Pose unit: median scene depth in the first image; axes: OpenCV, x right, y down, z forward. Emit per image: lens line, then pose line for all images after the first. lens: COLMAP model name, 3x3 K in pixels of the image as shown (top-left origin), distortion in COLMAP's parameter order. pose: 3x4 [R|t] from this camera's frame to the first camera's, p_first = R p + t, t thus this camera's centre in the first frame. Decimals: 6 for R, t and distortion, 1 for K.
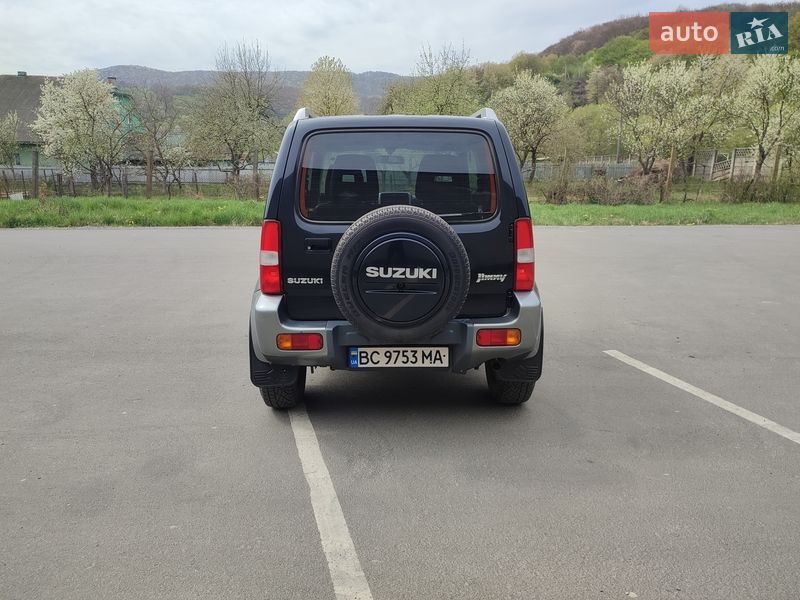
lens RADIAL K [[566.6, 0, 410.1], [0, 566.6, 292.5], [0, 0, 1]] dist [0.031638, -0.022763]
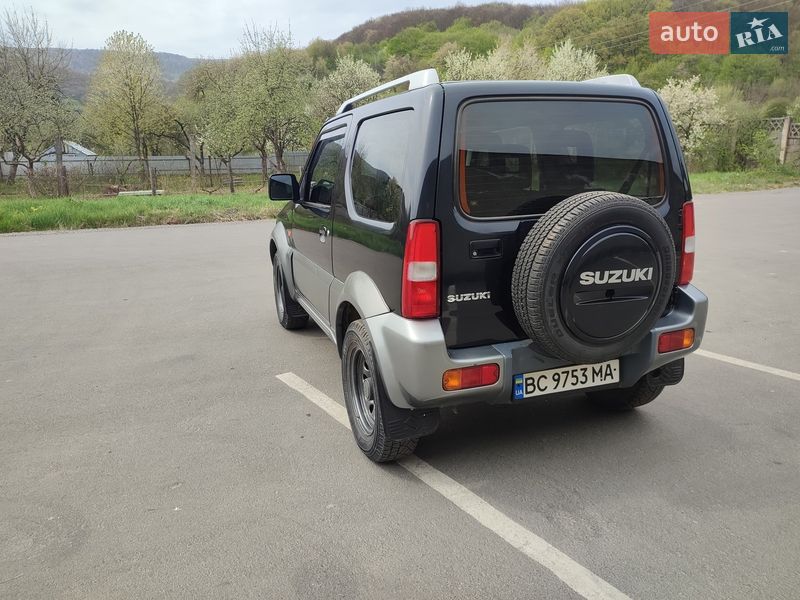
lens RADIAL K [[566.6, 0, 404.9], [0, 566.6, 295.6], [0, 0, 1]] dist [0.031638, -0.022763]
pose [[0.949046, -0.094332, 0.300687, -0.477781], [0.086669, 0.995483, 0.038755, -0.057126], [-0.302985, -0.010720, 0.952935, 0.291239]]
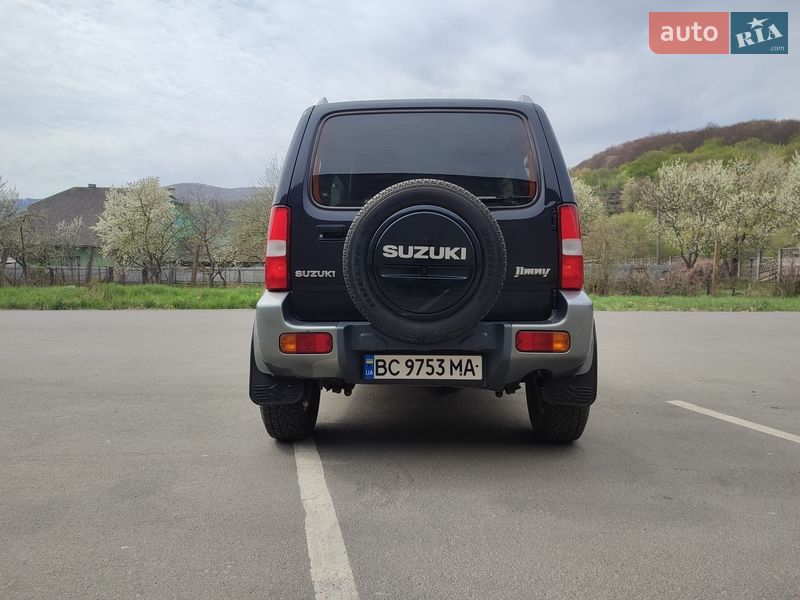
lens RADIAL K [[566.6, 0, 409.9], [0, 566.6, 297.2], [0, 0, 1]] dist [0.031638, -0.022763]
pose [[0.997698, 0.002186, -0.067777, 0.018225], [-0.014046, 0.984468, -0.175002, 0.159039], [0.066341, 0.175551, 0.982232, 0.155876]]
